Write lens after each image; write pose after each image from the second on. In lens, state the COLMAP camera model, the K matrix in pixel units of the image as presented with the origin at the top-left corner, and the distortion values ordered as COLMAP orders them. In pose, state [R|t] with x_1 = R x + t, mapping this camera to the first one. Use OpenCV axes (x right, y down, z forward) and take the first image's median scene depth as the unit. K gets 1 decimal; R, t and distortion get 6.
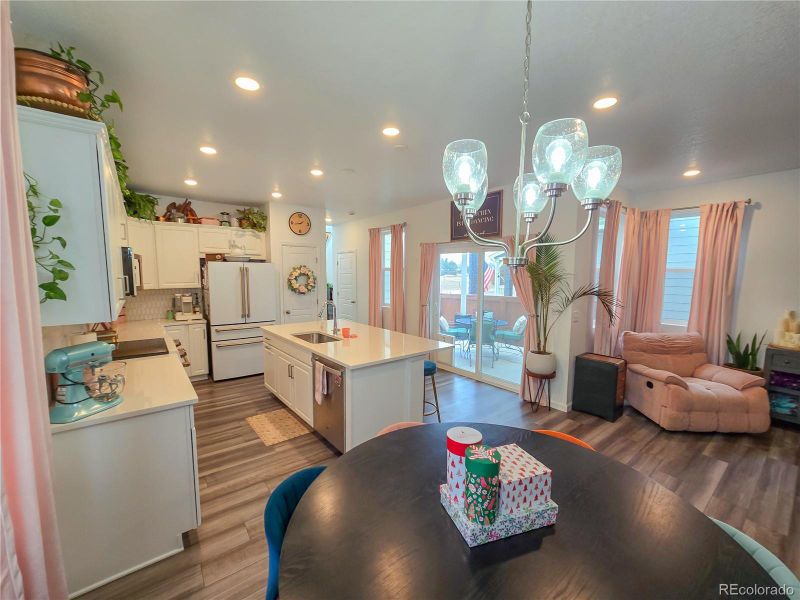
lens RADIAL K [[327.9, 0, 398.6], [0, 327.9, 304.7], [0, 0, 1]] dist [-0.008194, 0.002570]
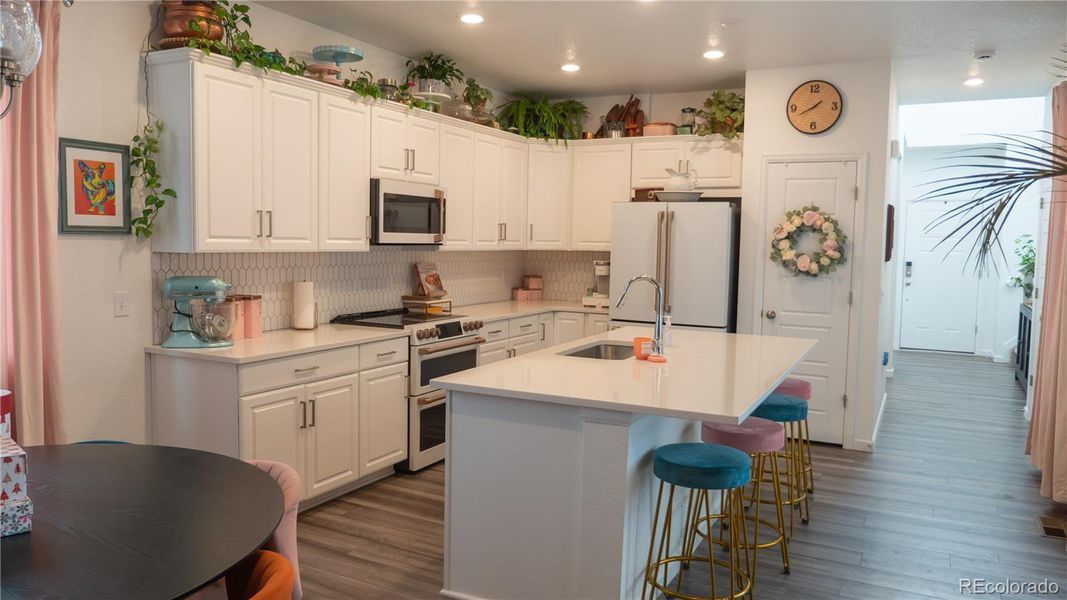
lens RADIAL K [[769.2, 0, 526.8], [0, 769.2, 295.0], [0, 0, 1]] dist [-0.024957, 0.007954]
pose [[0.410748, 0.070237, -0.909039, 0.463465], [-0.107773, 0.993779, 0.028087, 0.002458], [0.905357, 0.086433, 0.415762, 0.290395]]
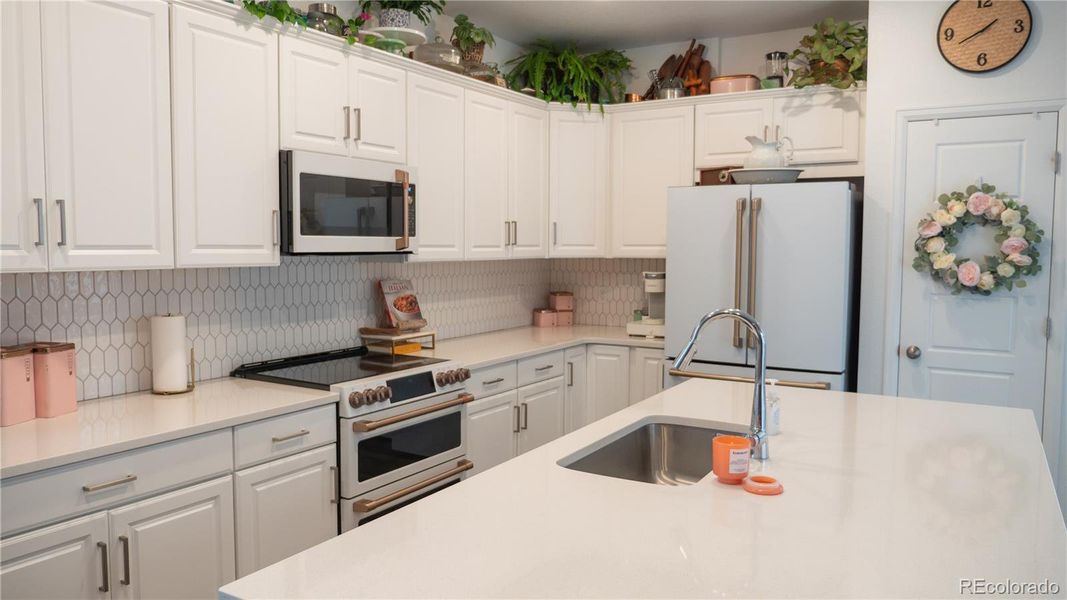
lens RADIAL K [[769.2, 0, 526.8], [0, 769.2, 295.0], [0, 0, 1]] dist [-0.024957, 0.007954]
pose [[0.343293, 0.060541, -0.937275, 0.171056], [-0.095806, 0.994972, 0.029178, -0.015265], [0.934329, 0.079780, 0.347367, 0.463700]]
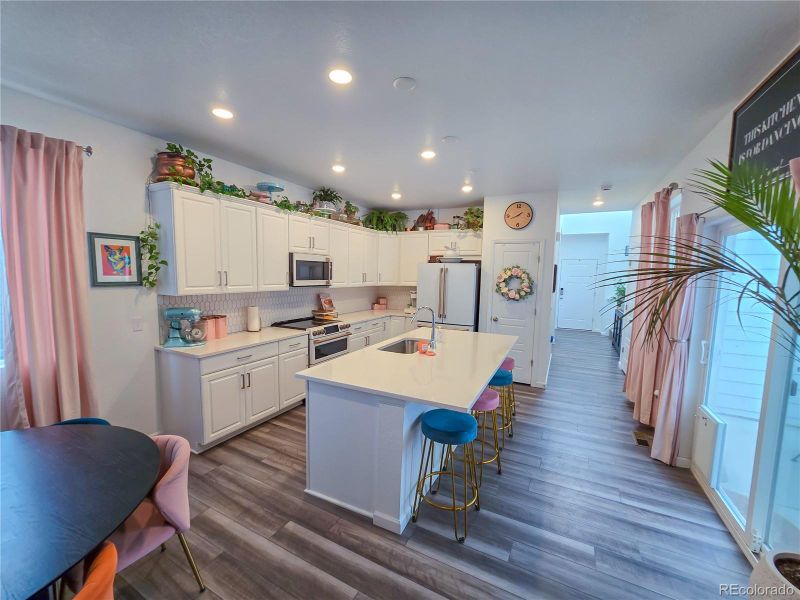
lens RADIAL K [[329.2, 0, 397.9], [0, 329.2, 306.8], [0, 0, 1]] dist [-0.007169, 0.000094]
pose [[0.418769, 0.097995, -0.902790, 0.353448], [-0.107840, 0.992492, 0.057709, -0.034878], [0.901667, 0.073190, 0.426193, 0.397738]]
